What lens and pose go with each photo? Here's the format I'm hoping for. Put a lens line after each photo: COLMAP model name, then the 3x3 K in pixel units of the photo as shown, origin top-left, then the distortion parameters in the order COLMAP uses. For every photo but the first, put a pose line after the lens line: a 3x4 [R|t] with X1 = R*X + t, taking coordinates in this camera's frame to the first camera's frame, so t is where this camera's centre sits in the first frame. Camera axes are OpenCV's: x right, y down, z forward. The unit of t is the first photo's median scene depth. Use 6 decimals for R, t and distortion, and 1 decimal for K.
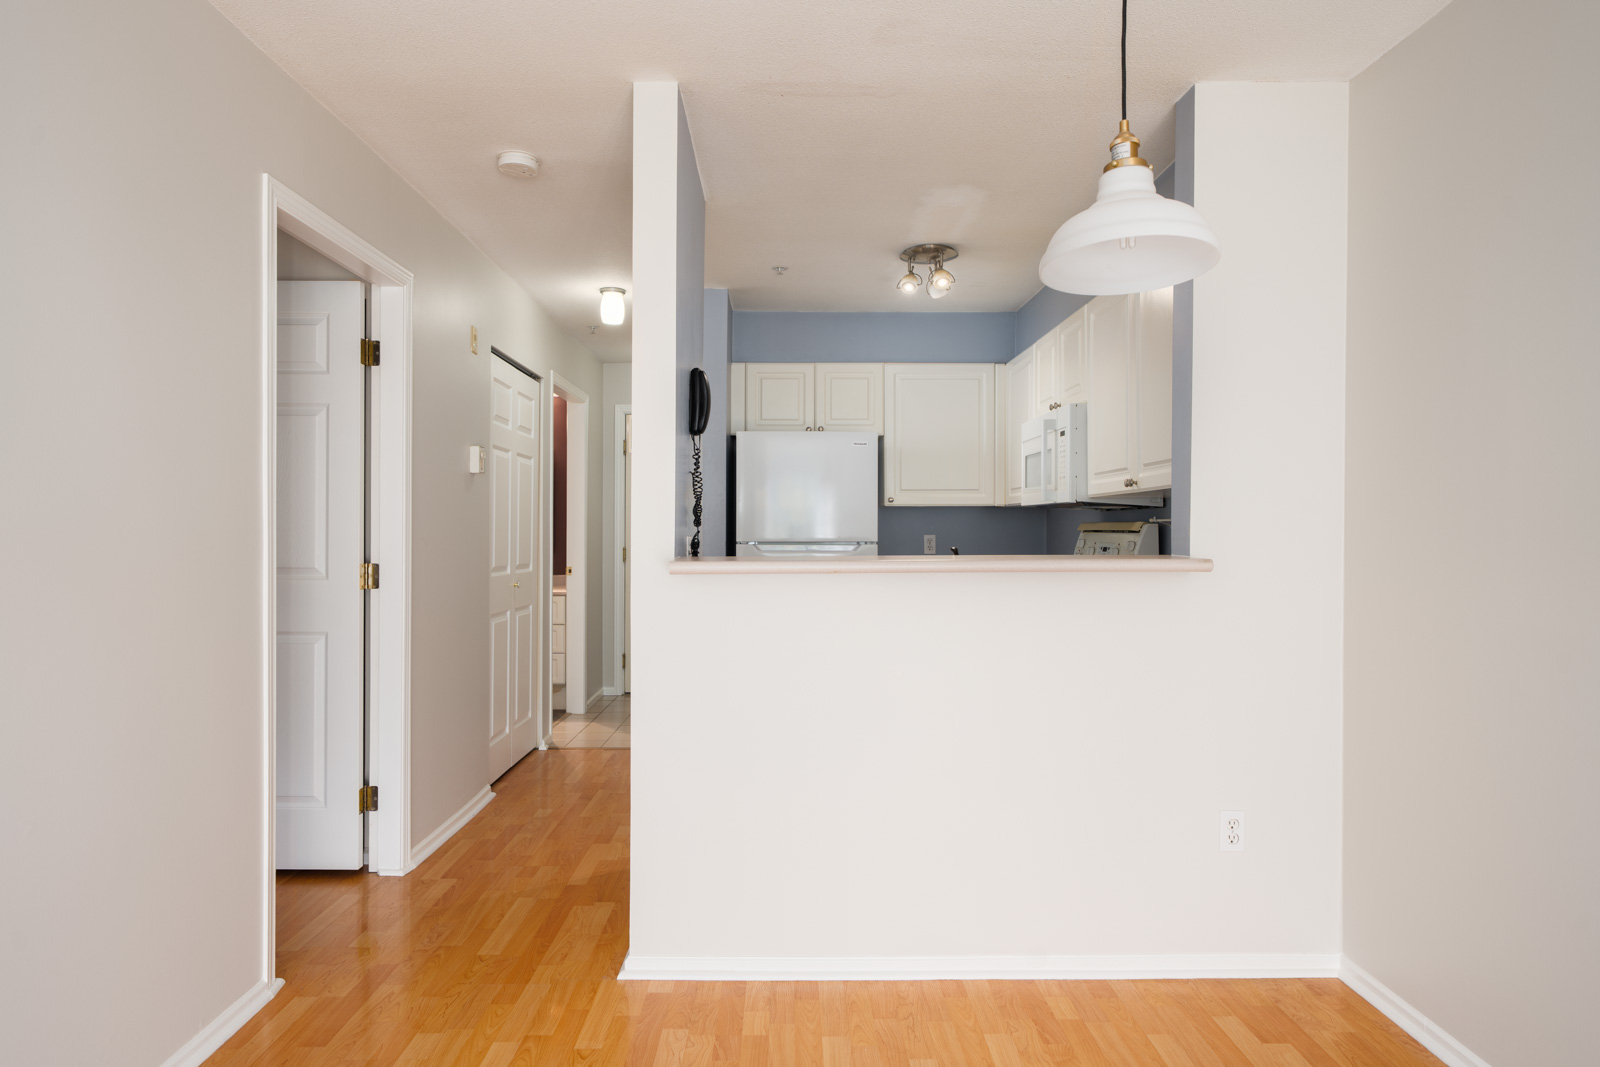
lens RADIAL K [[922.9, 0, 792.6], [0, 922.9, 533.7], [0, 0, 1]] dist [-0.006353, 0.000955]
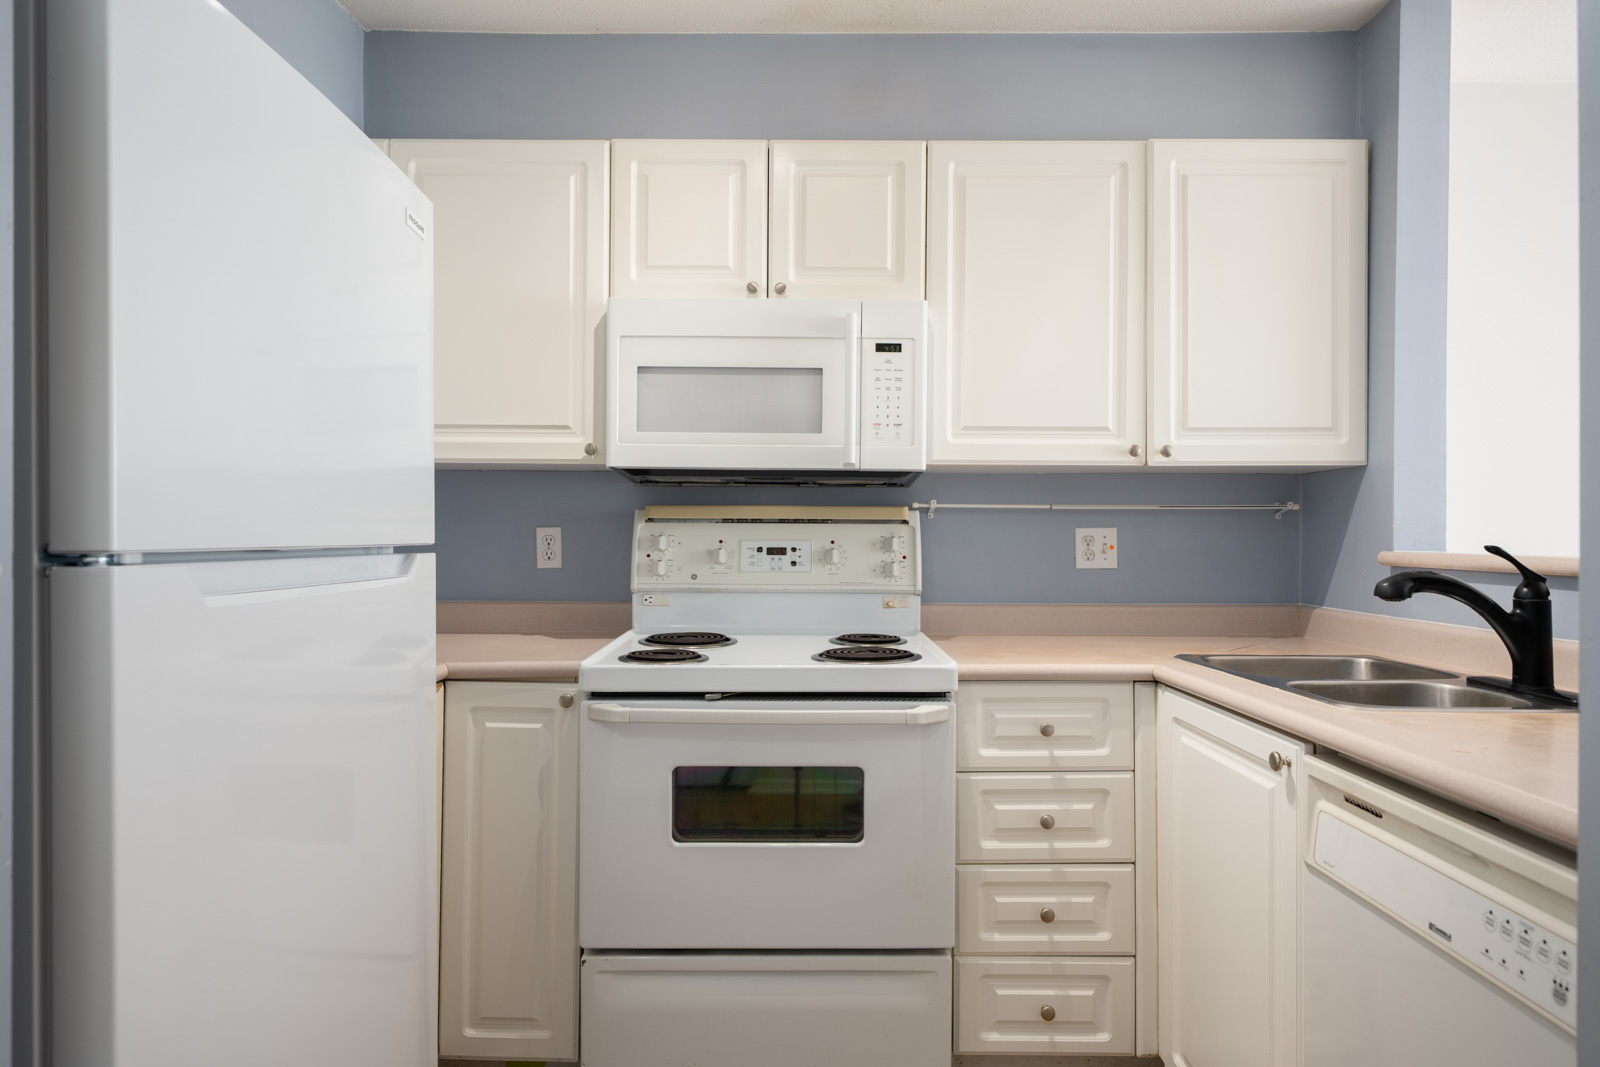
lens RADIAL K [[922.9, 0, 792.6], [0, 922.9, 533.7], [0, 0, 1]] dist [-0.006353, 0.000955]
pose [[0.010714, 0.000730, 0.999942, -0.263234], [0.000926, 0.999999, -0.000740, 0.005814], [-0.999942, 0.000934, 0.010714, 1.005745]]
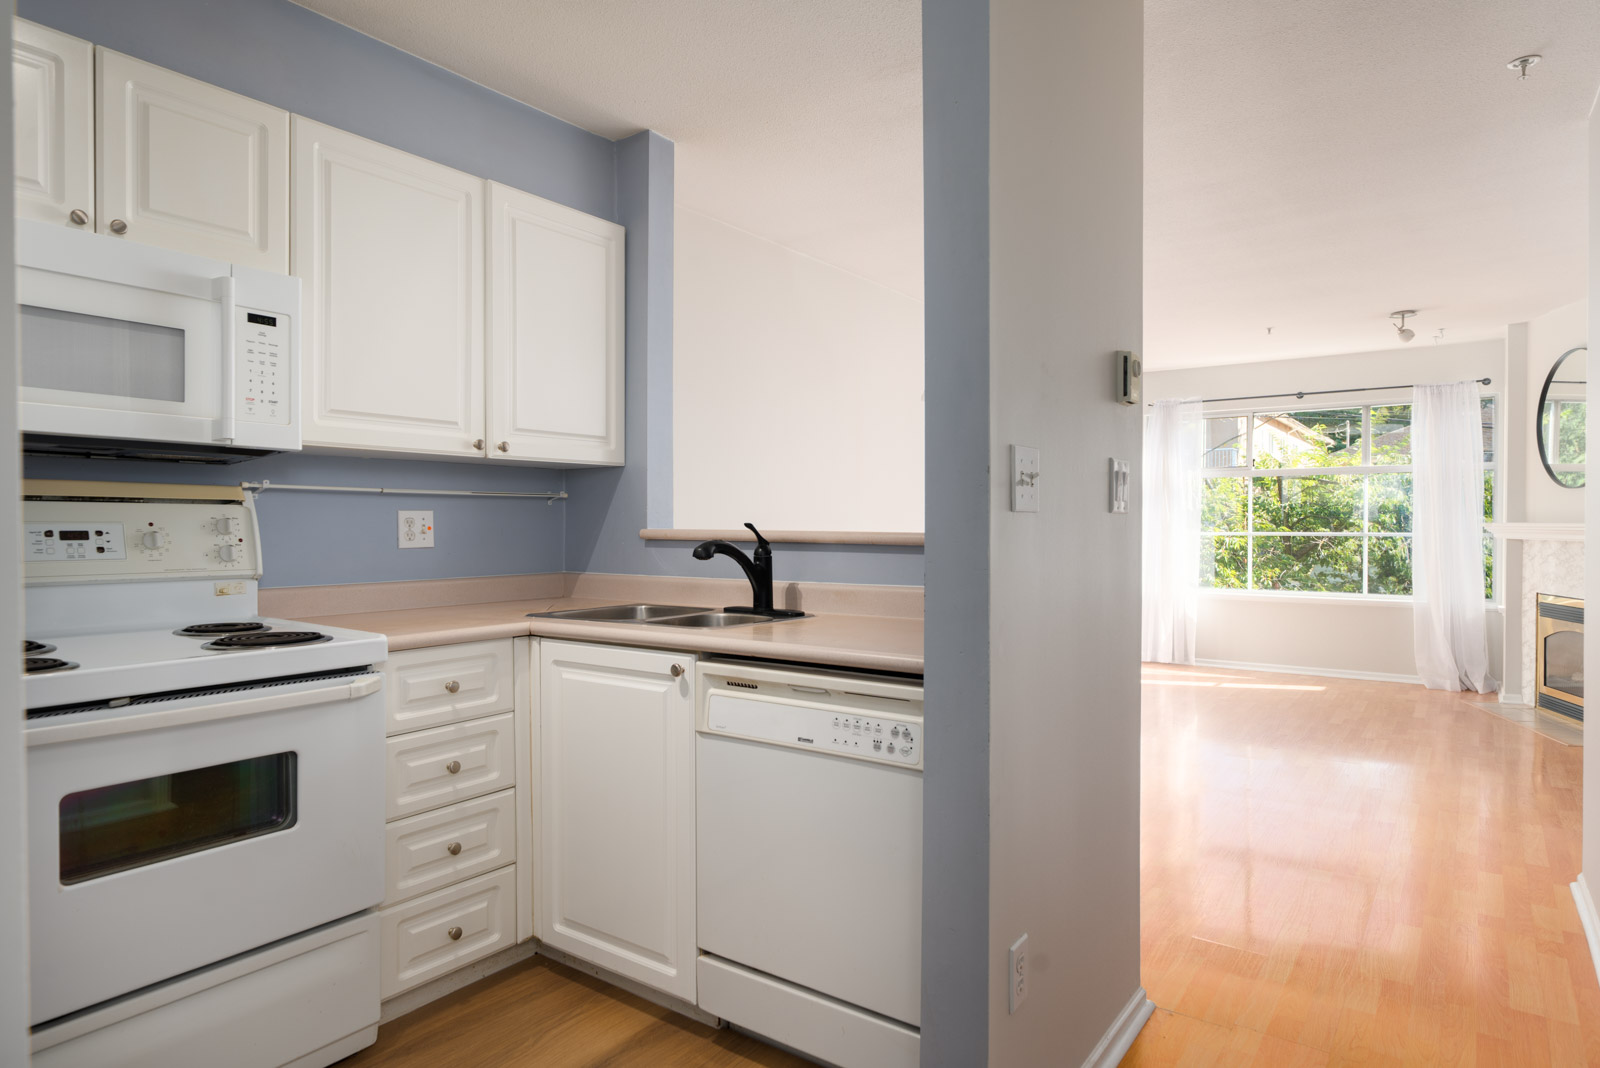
lens RADIAL K [[922.9, 0, 792.6], [0, 922.9, 534.2], [0, 0, 1]] dist [-0.006353, 0.000955]
pose [[-0.804176, -0.009150, 0.594320, -0.268310], [0.000260, 0.999876, 0.015747, 0.008429], [-0.594391, 0.012818, -0.804074, 1.195201]]
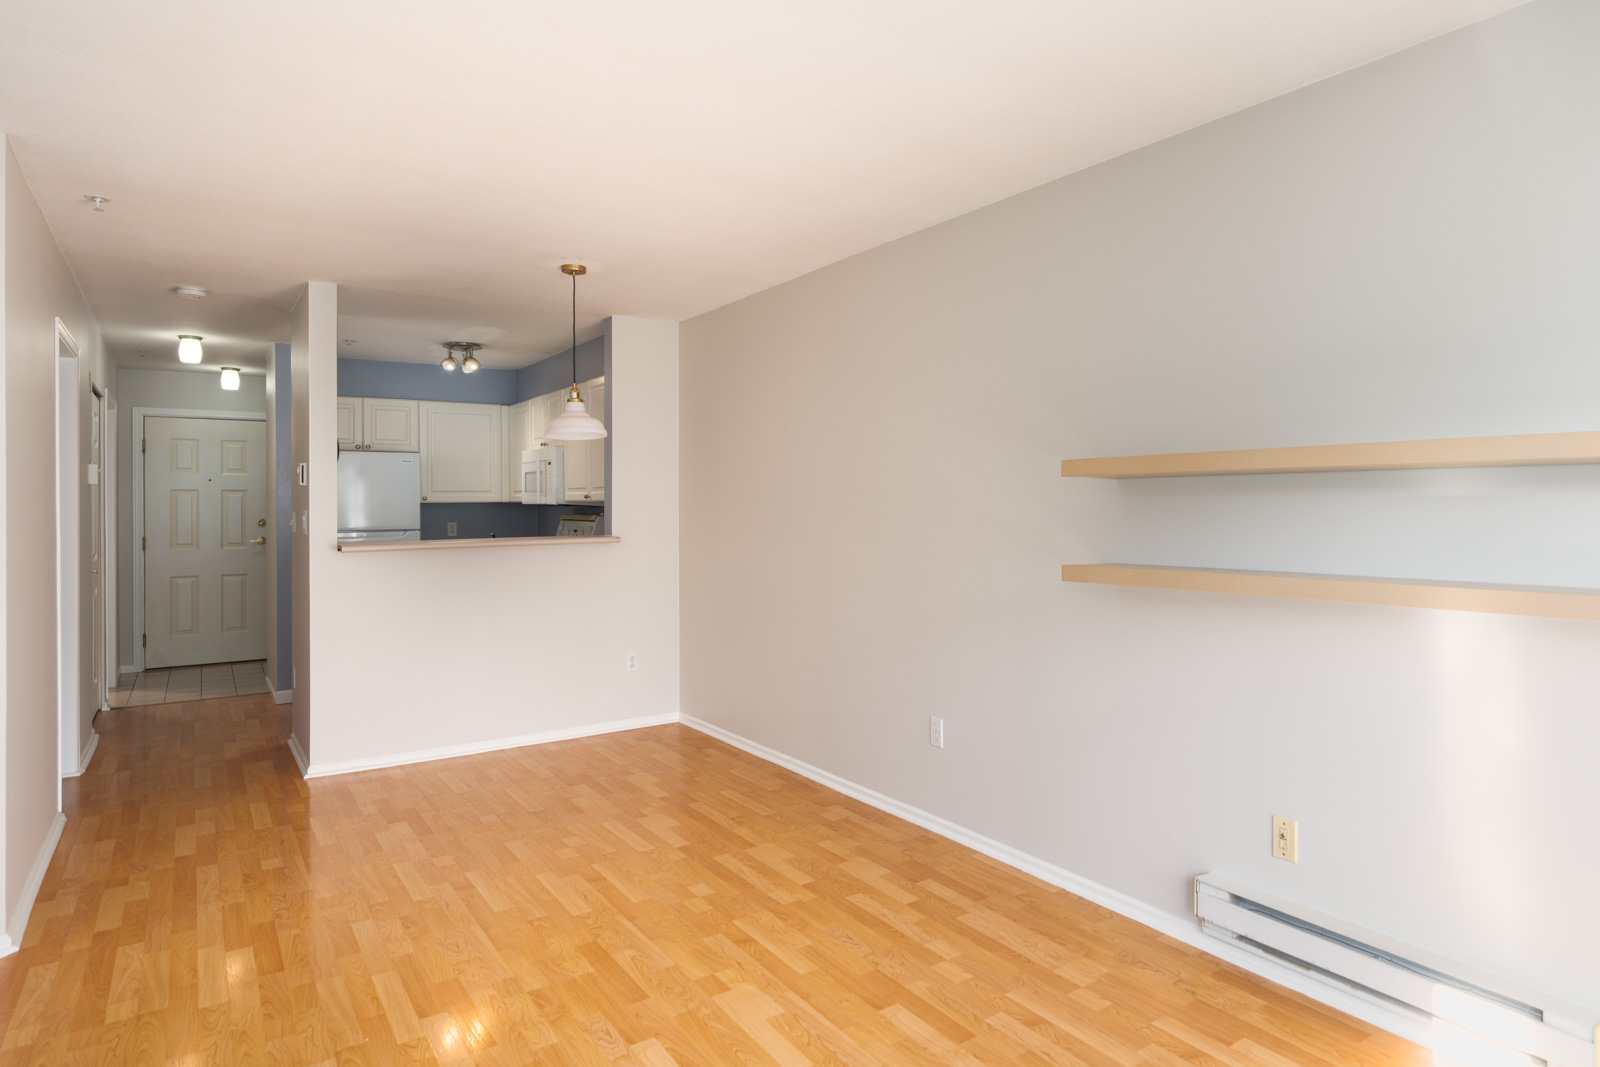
lens RADIAL K [[928.8, 0, 869.8], [0, 928.8, 502.8], [0, 0, 1]] dist [0.000494, 0.000620]
pose [[0.812481, -0.006214, 0.582954, -0.213141], [0.009374, 0.999953, -0.002406, -0.025851], [-0.582912, 0.007420, 0.812502, -0.691914]]
